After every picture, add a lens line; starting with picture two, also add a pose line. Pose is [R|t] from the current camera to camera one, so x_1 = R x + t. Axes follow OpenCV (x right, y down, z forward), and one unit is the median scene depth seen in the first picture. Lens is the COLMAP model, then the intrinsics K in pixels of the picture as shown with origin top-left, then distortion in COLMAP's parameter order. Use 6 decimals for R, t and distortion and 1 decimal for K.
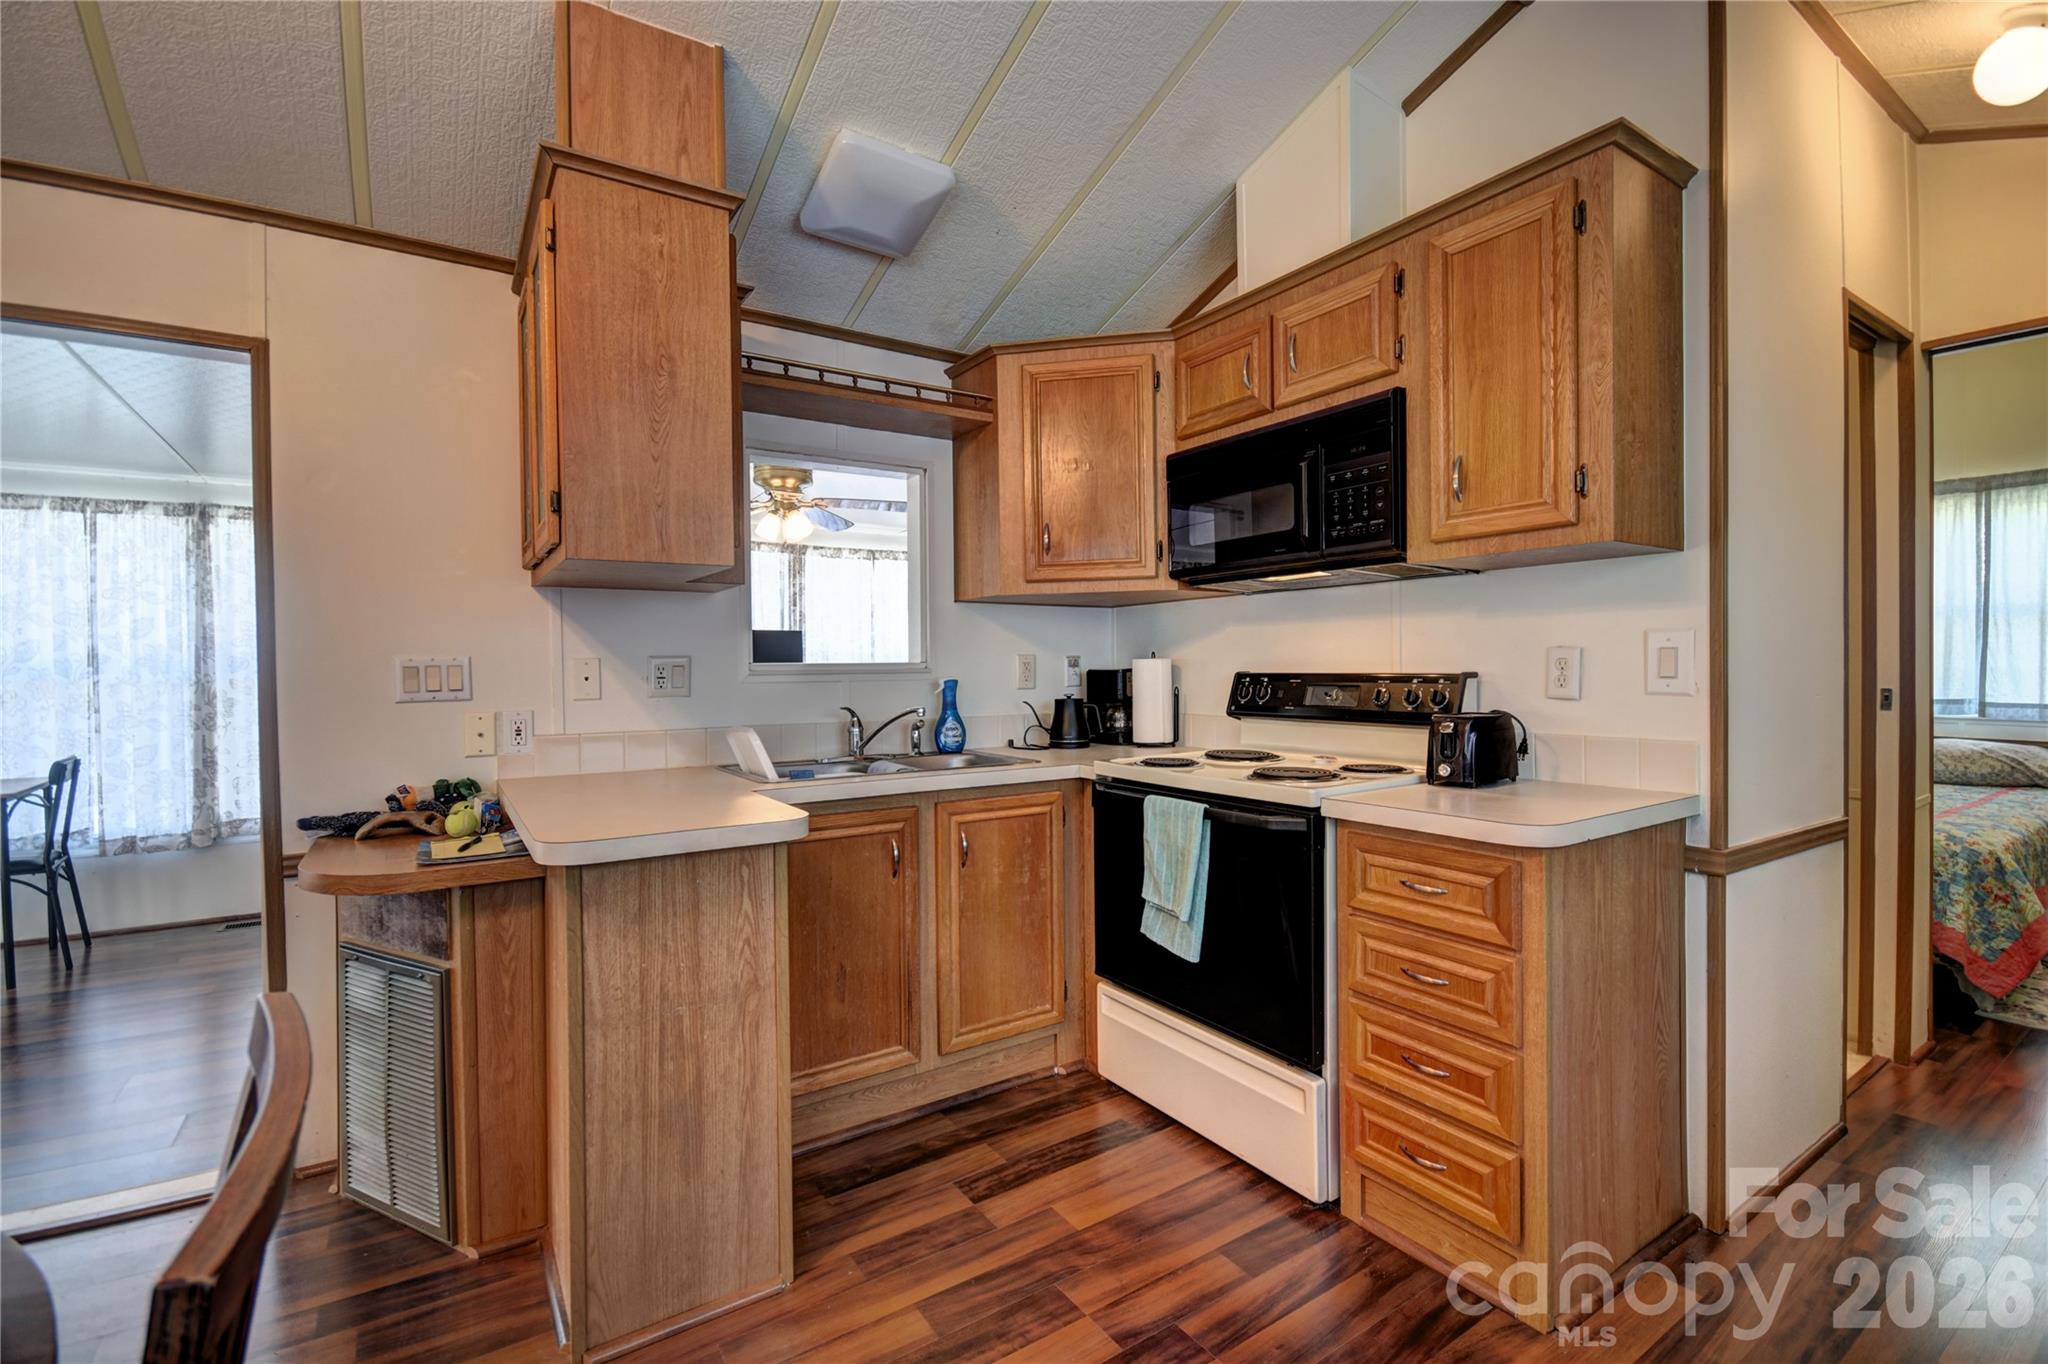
lens RADIAL K [[914.0, 0, 1033.6], [0, 914.0, 674.3], [0, 0, 1]] dist [-0.014982, -0.003167]
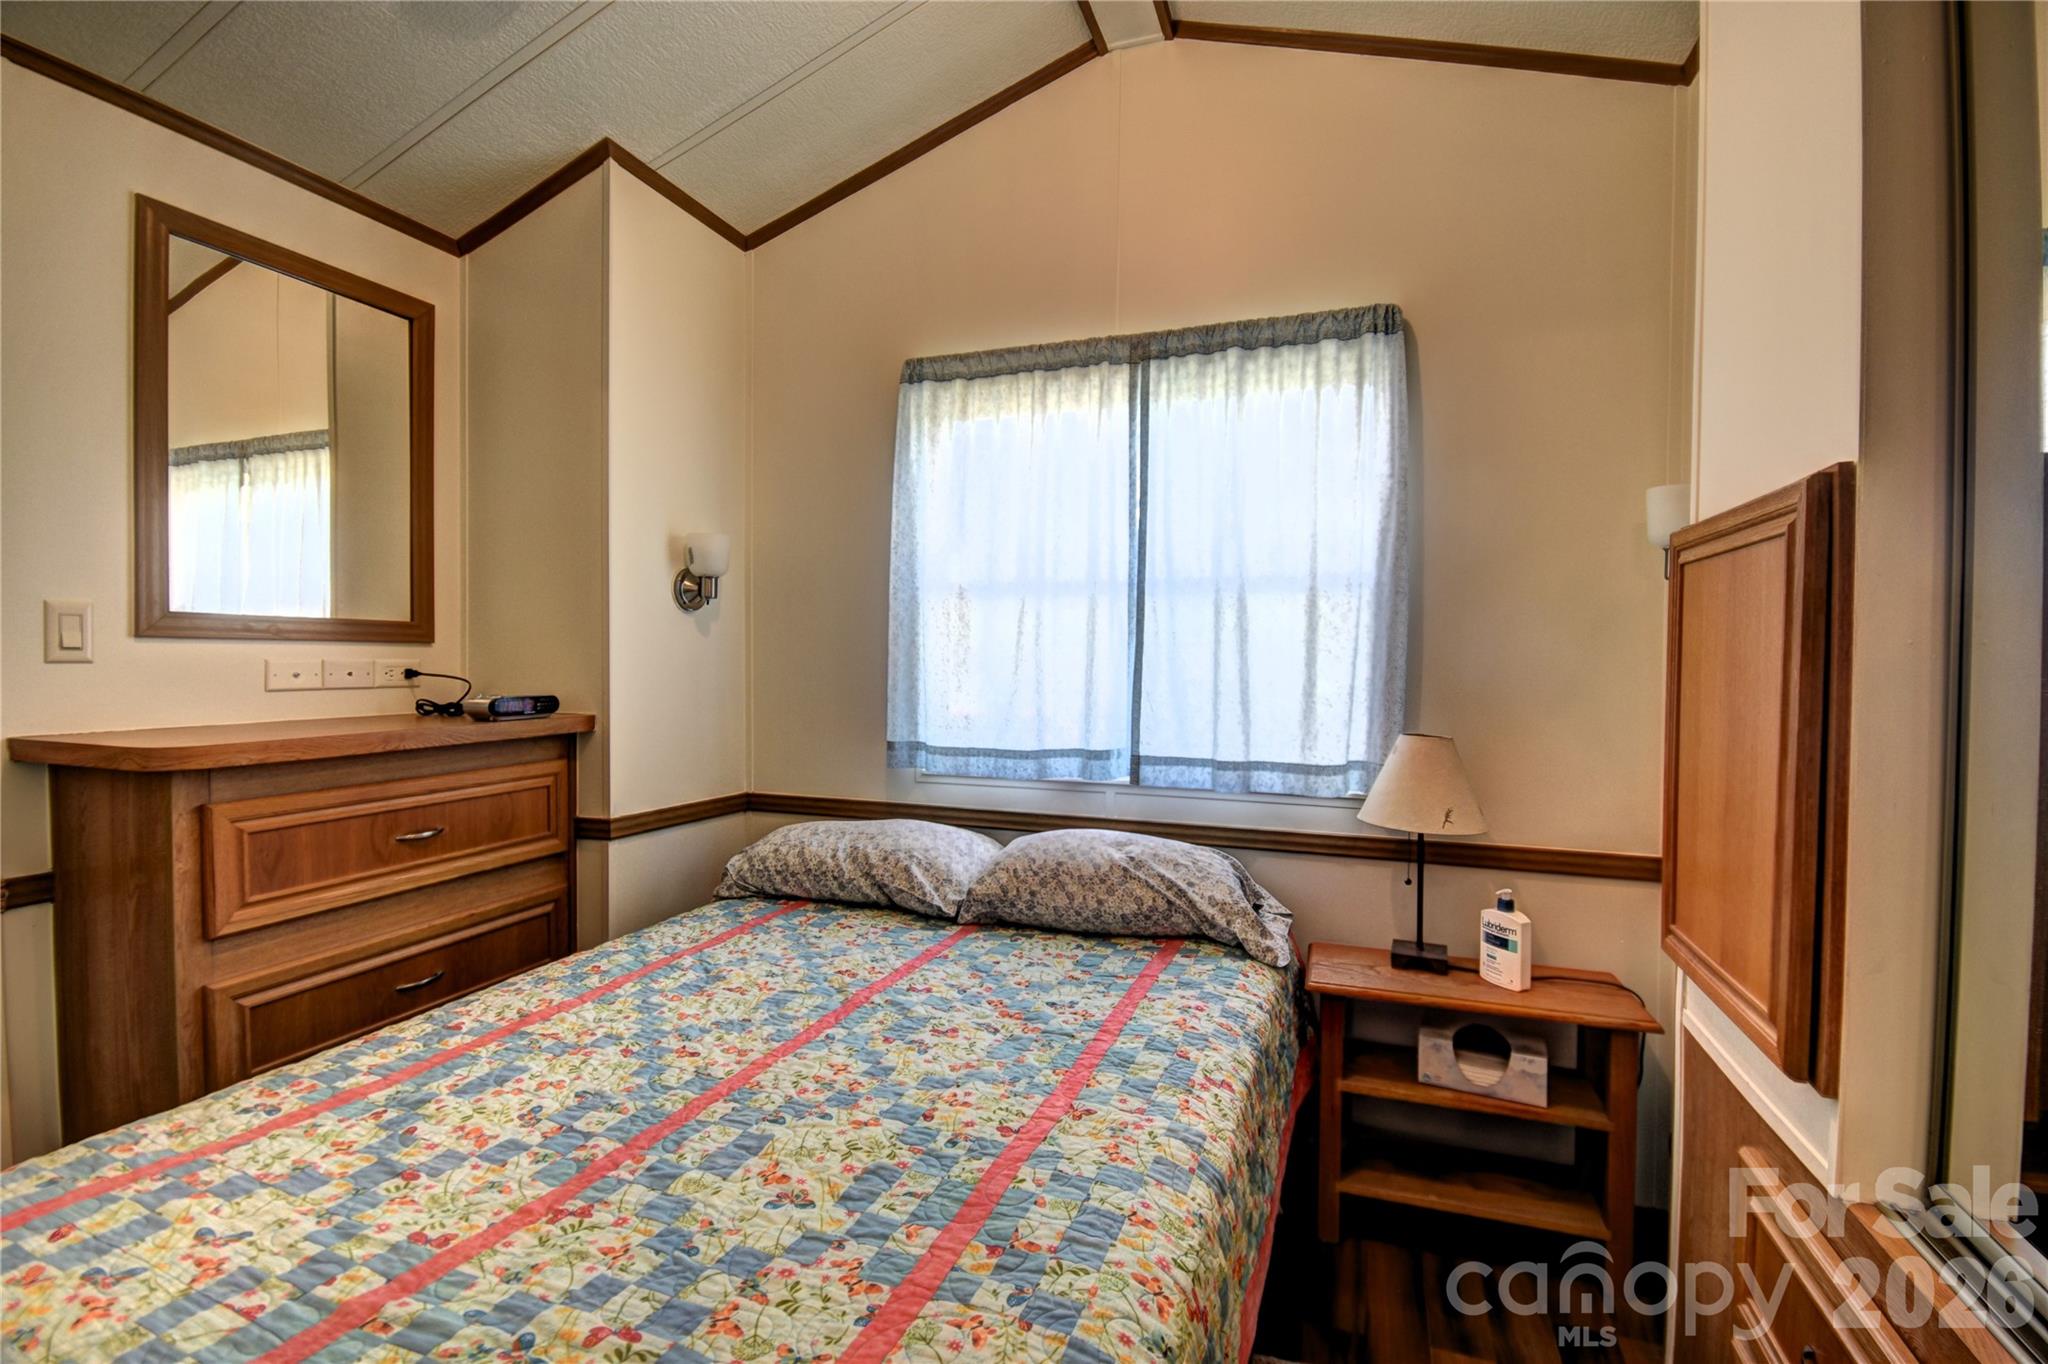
lens RADIAL K [[914.0, 0, 1018.6], [0, 914.0, 681.0], [0, 0, 1]] dist [-0.014982, -0.003167]
pose [[0.808256, 0.001342, 0.588829, 0.691037], [-0.005934, 0.999965, 0.005865, -0.017034], [-0.588801, -0.008235, 0.808236, 0.607330]]
